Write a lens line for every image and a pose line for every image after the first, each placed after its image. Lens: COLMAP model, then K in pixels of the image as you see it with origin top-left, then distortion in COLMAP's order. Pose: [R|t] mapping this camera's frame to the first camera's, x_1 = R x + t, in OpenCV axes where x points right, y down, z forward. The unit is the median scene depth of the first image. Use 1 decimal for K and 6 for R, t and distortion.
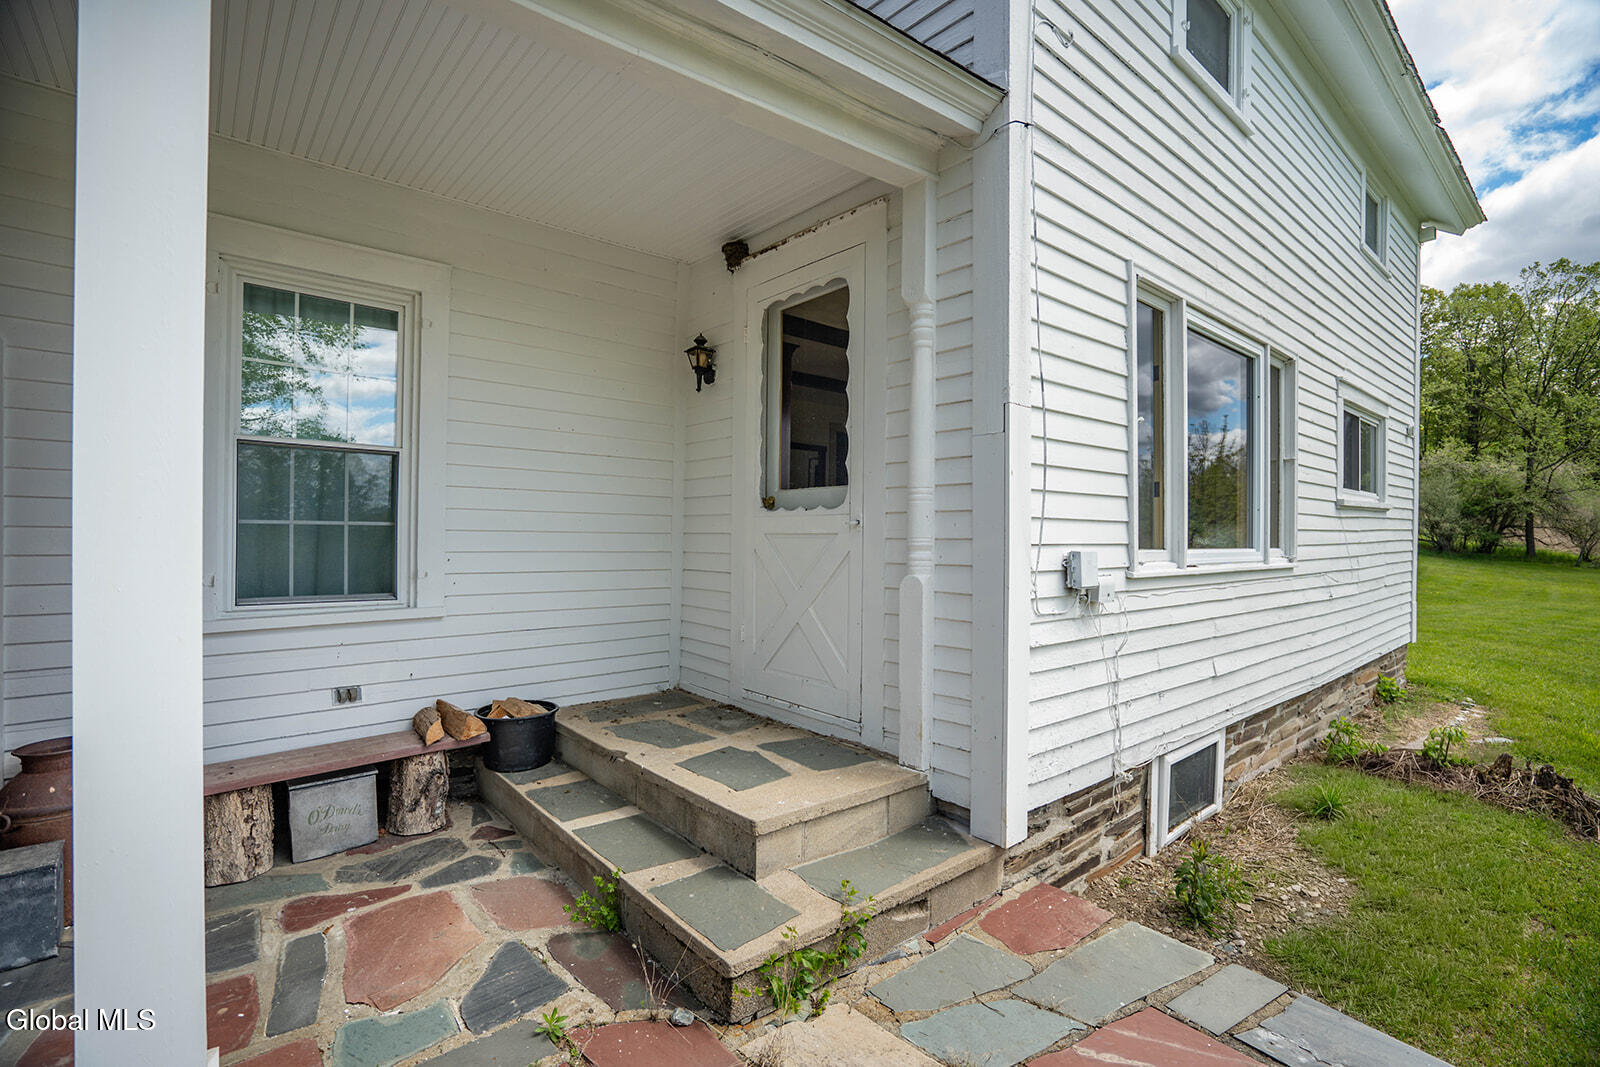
lens RADIAL K [[735.3, 0, 786.0], [0, 735.3, 556.7], [0, 0, 1]] dist [-0.039117, 0.005212]
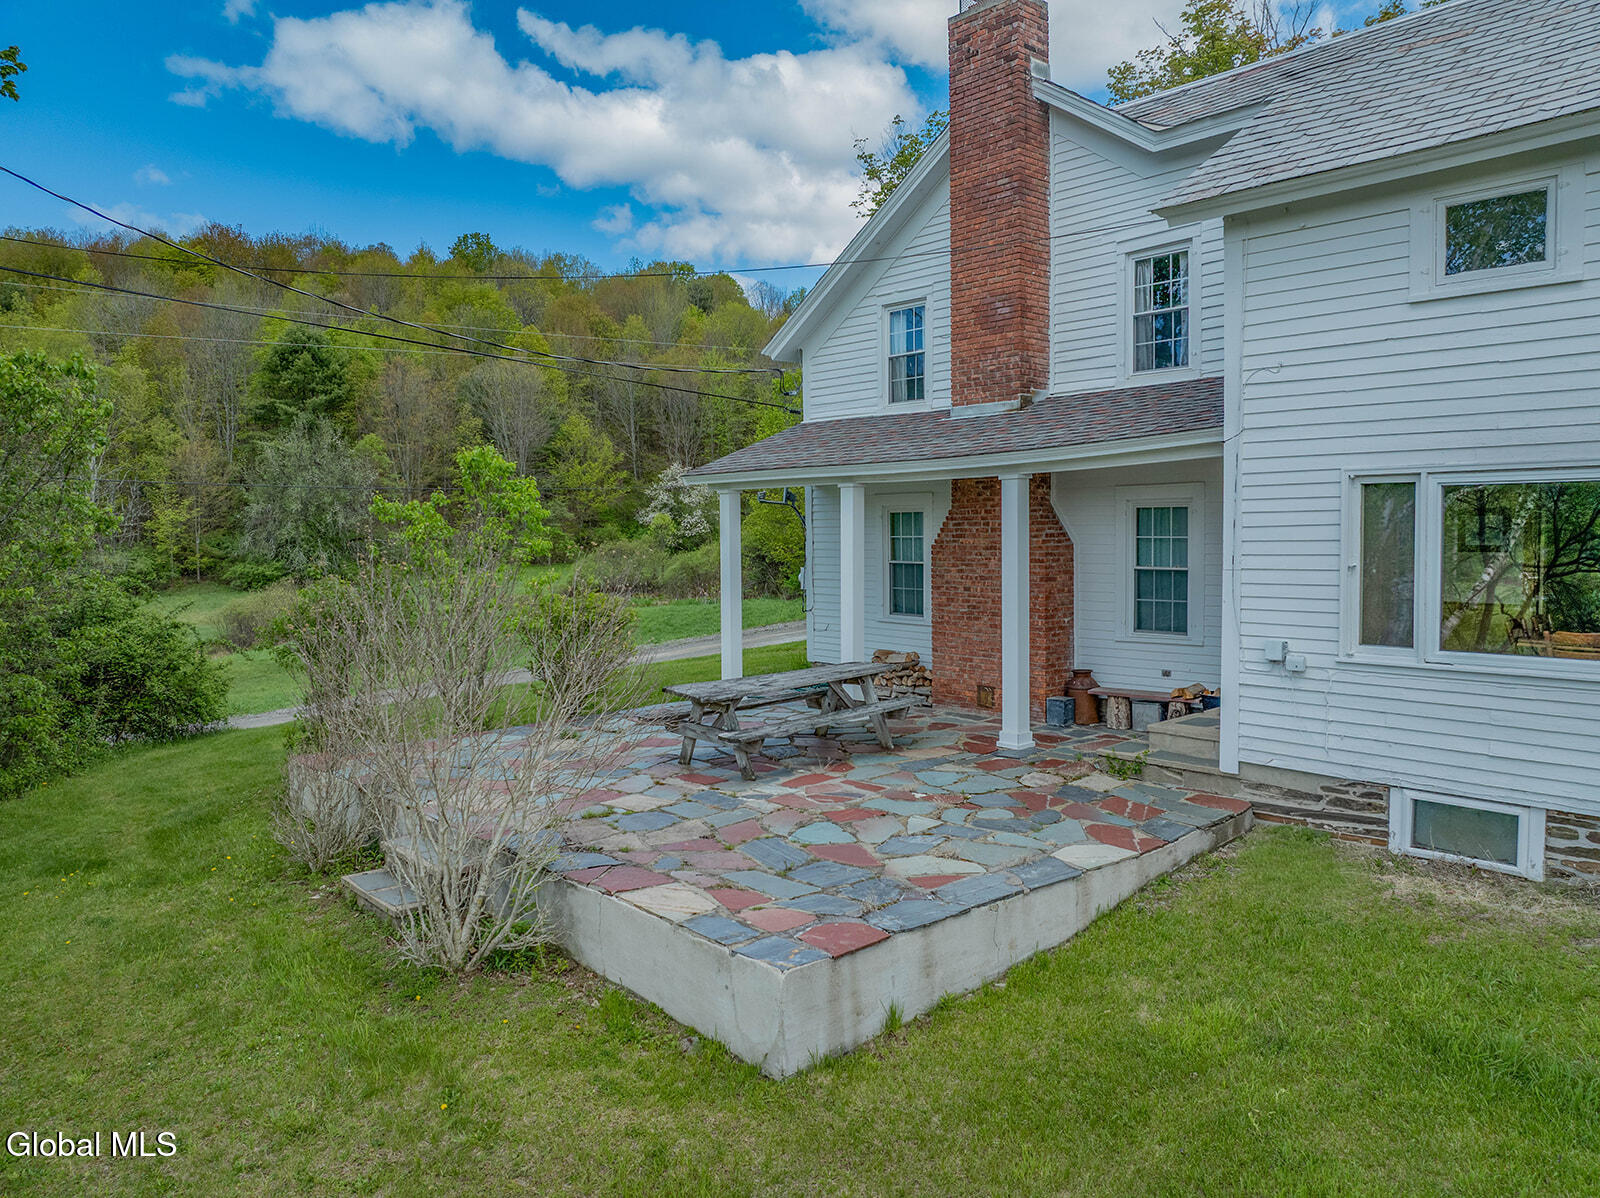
lens RADIAL K [[1165.6, 0, 798.9], [0, 1165.6, 602.1], [0, 0, 1]] dist [-0.039191, 0.008120]
pose [[0.032689, 0.061566, -0.997568, 3.149323], [-0.008154, 0.998084, 0.061330, -0.267319], [0.999432, 0.006130, 0.033129, -0.339439]]
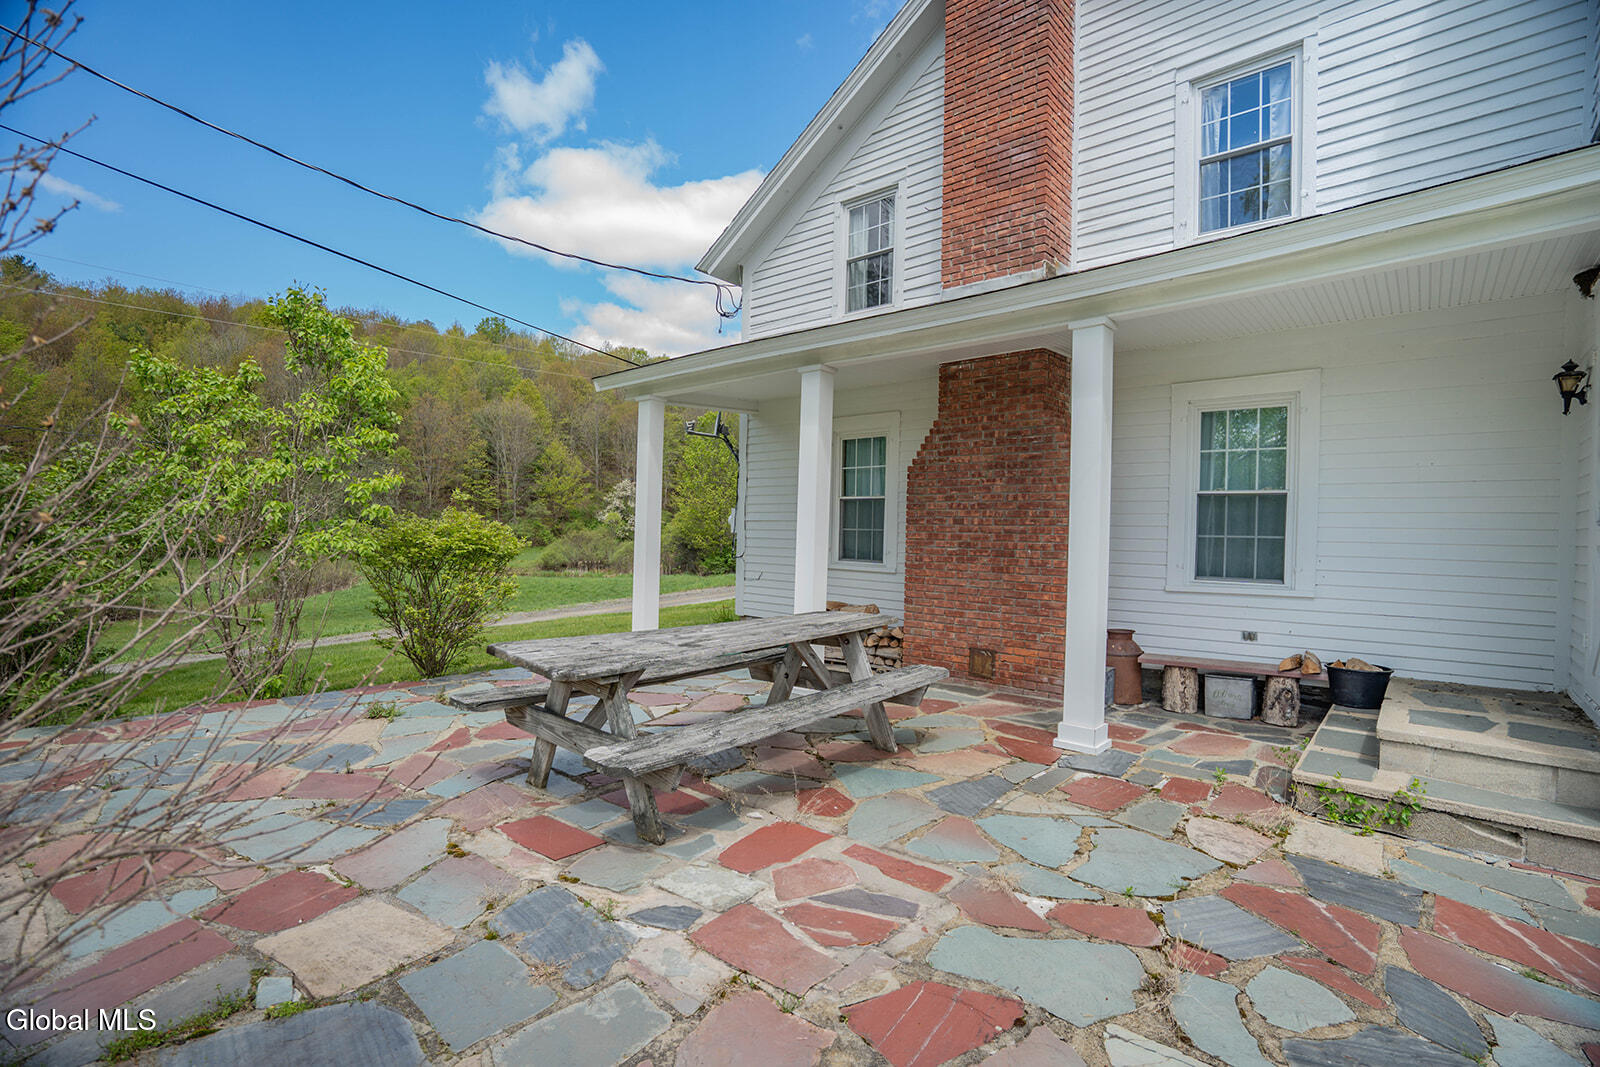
lens RADIAL K [[730.7, 0, 794.4], [0, 730.7, 530.6], [0, 0, 1]] dist [-0.049681, 0.001903]
pose [[0.148674, -0.011426, -0.988820, 0.923042], [-0.043741, 0.998879, -0.018119, 0.017319], [0.987918, 0.045946, 0.148008, -0.338763]]
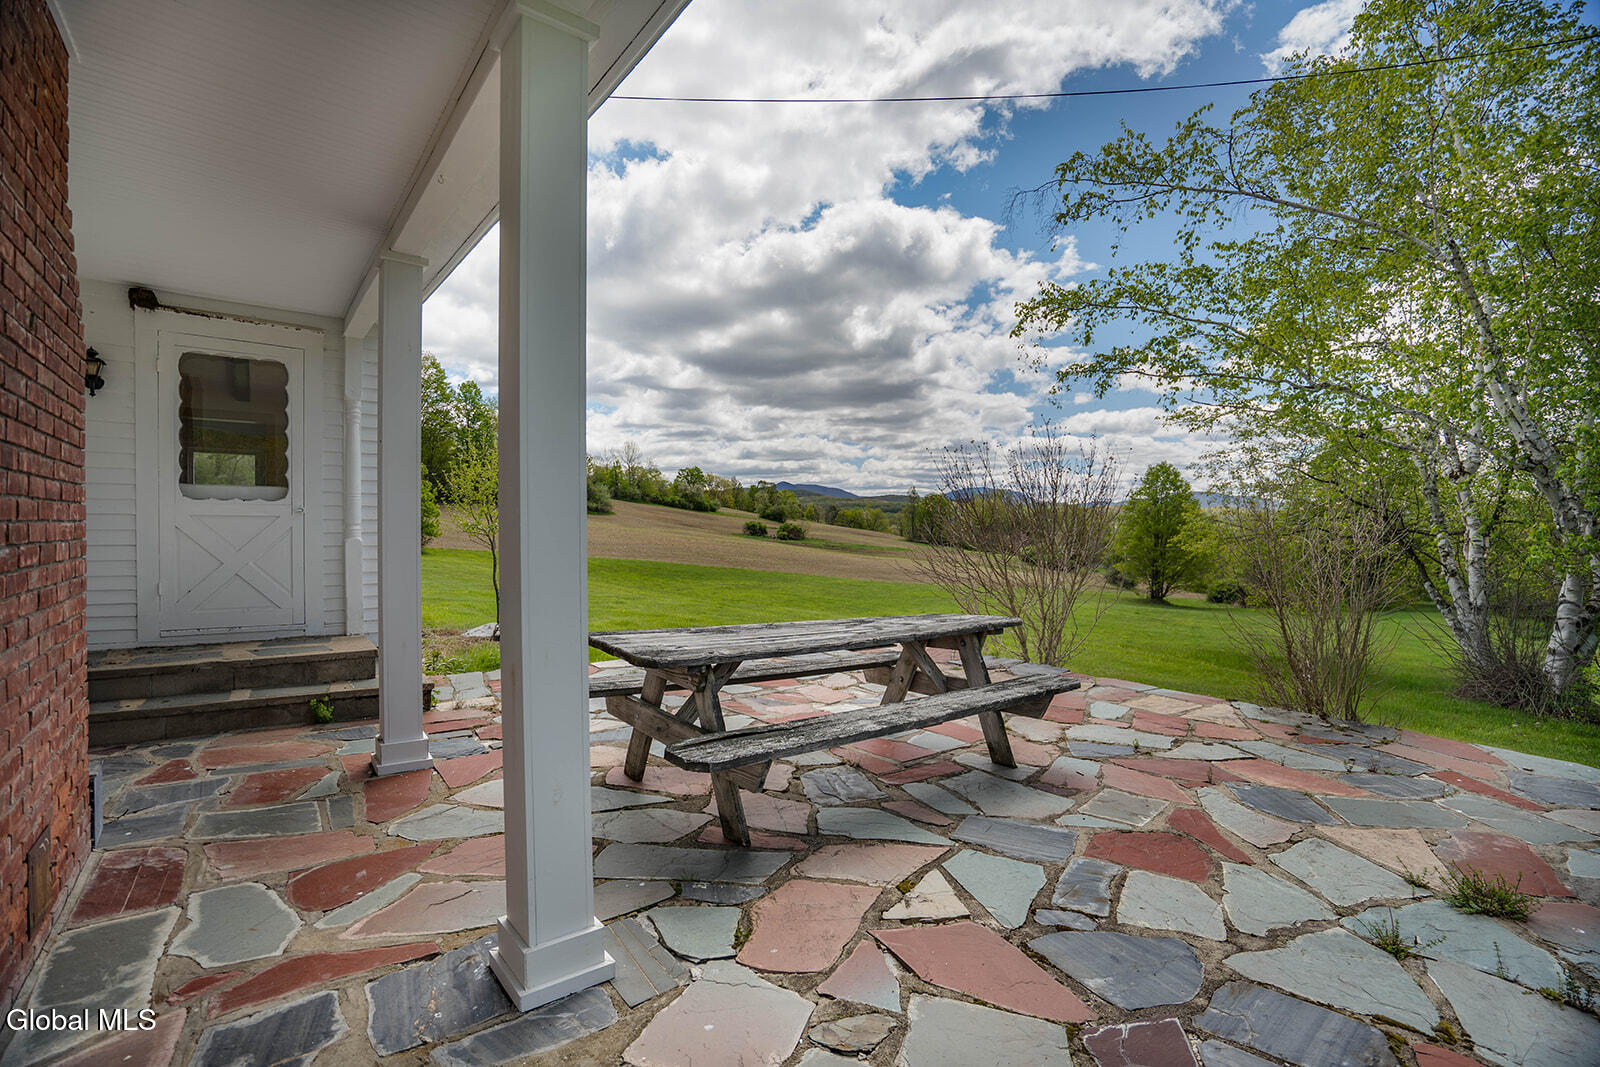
lens RADIAL K [[735.3, 0, 791.6], [0, 735.3, 522.7], [0, 0, 1]] dist [-0.039117, 0.005212]
pose [[0.032336, 0.000744, 0.999477, -1.615900], [0.015483, 0.999879, -0.001245, 0.004753], [-0.999357, 0.015515, 0.032321, -0.236239]]
